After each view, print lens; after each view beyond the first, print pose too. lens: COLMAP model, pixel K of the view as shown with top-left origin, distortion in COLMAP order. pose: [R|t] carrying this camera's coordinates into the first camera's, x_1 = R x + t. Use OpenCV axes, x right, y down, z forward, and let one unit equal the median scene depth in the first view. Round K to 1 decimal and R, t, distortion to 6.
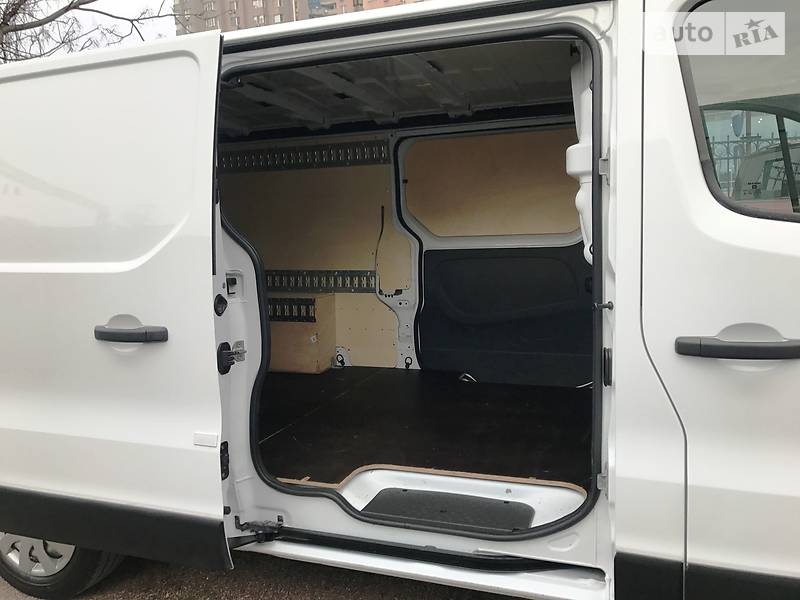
lens RADIAL K [[664.7, 0, 400.3], [0, 664.7, 282.8], [0, 0, 1]] dist [0.008135, 0.002772]
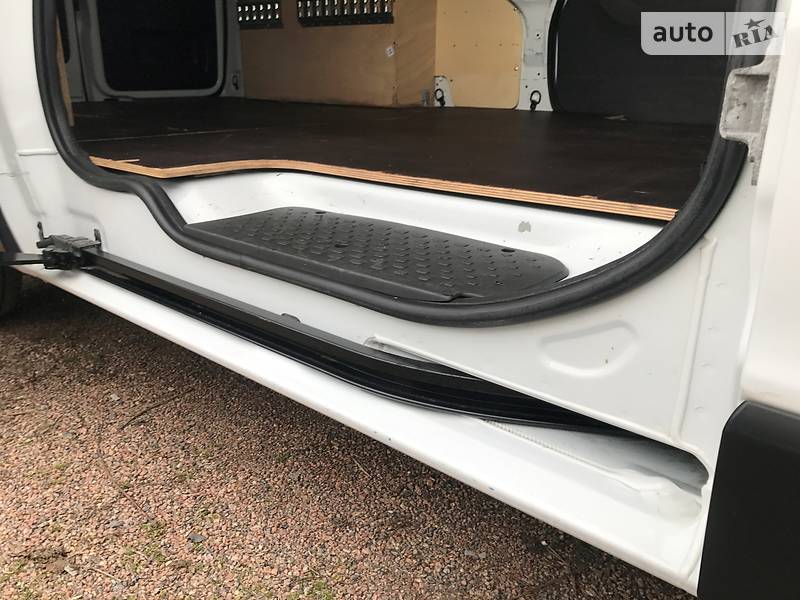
lens RADIAL K [[664.7, 0, 400.3], [0, 664.7, 282.8], [0, 0, 1]] dist [0.008135, 0.002772]
pose [[0.927453, 0.141125, -0.346287, 0.230628], [-0.060672, 0.970570, 0.233049, 0.253571], [0.368985, -0.195132, 0.908721, 0.601852]]
